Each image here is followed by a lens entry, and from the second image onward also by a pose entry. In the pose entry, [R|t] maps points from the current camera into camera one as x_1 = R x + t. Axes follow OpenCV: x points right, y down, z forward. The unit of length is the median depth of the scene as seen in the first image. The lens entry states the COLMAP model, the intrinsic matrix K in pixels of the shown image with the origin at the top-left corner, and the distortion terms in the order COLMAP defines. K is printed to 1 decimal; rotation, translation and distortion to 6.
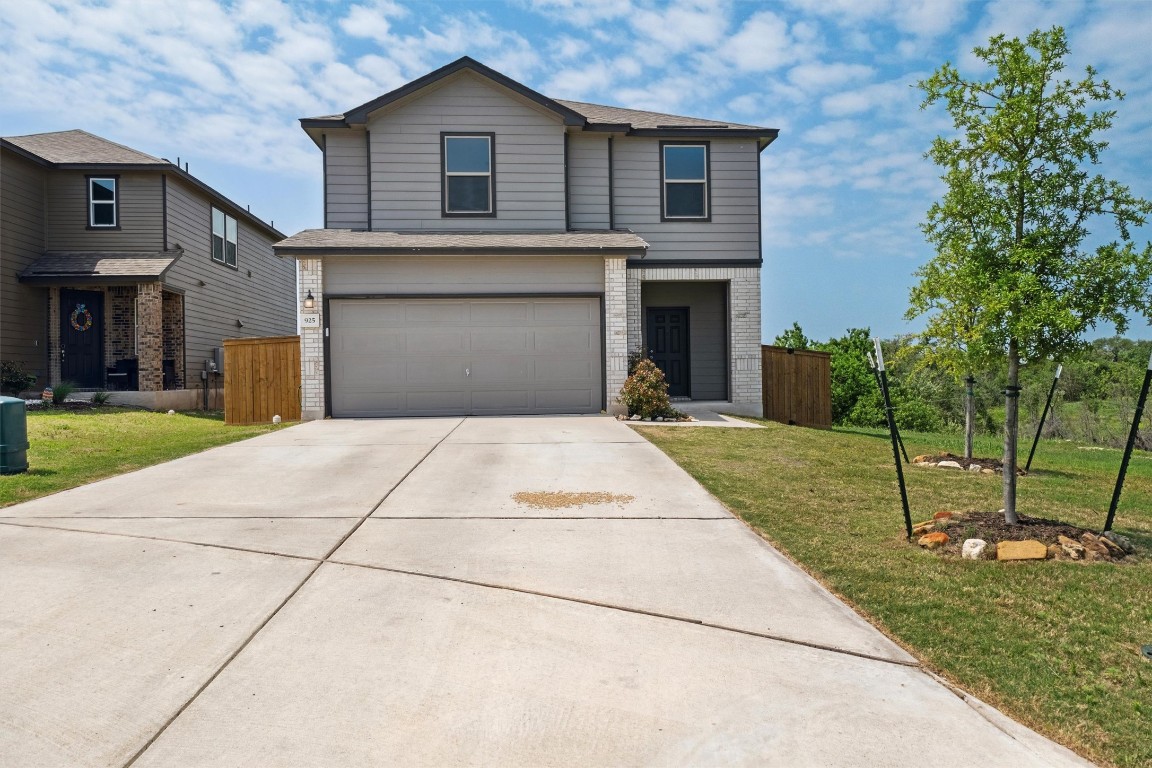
lens RADIAL K [[676.9, 0, 569.7], [0, 676.9, 359.5], [0, 0, 1]] dist [0.004025, 0.000184]
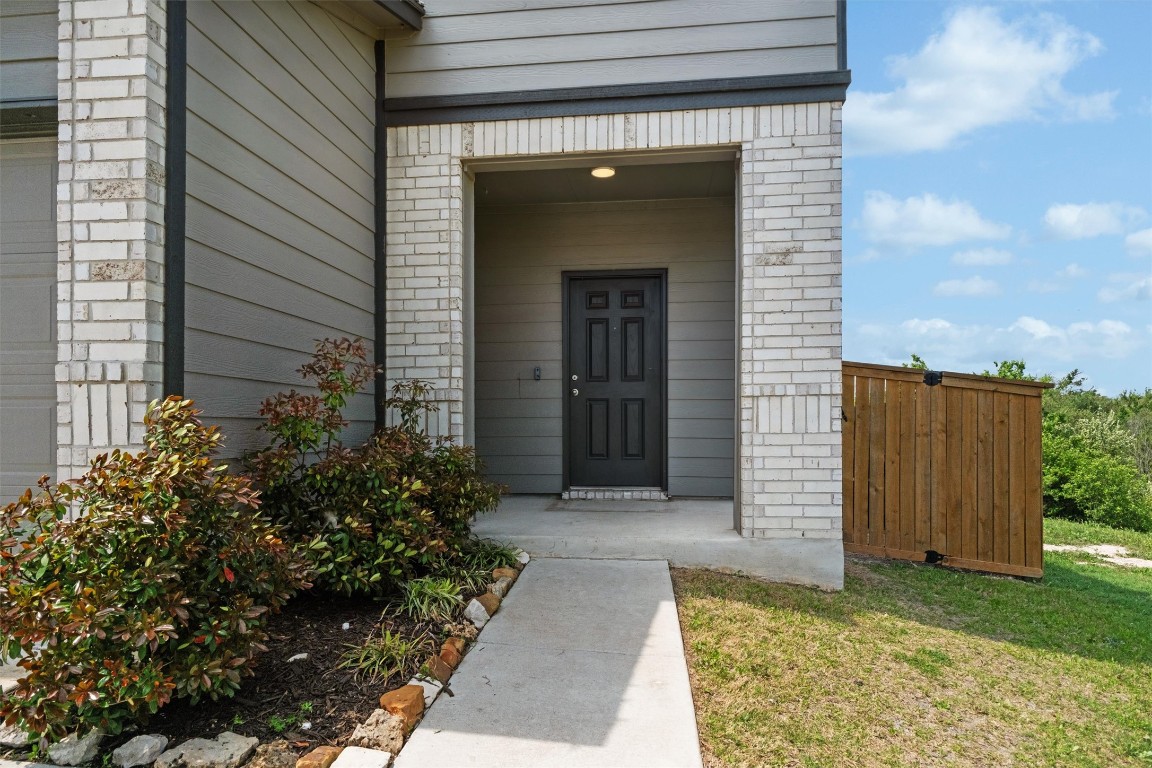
lens RADIAL K [[619.4, 0, 576.0], [0, 619.4, 400.8], [0, 0, 1]] dist [0.005218, 0.000672]
pose [[0.984085, 0.008439, -0.177500, 0.214219], [-0.007205, 0.999945, 0.007599, -0.000608], [0.177554, -0.006200, 0.984092, 0.701161]]
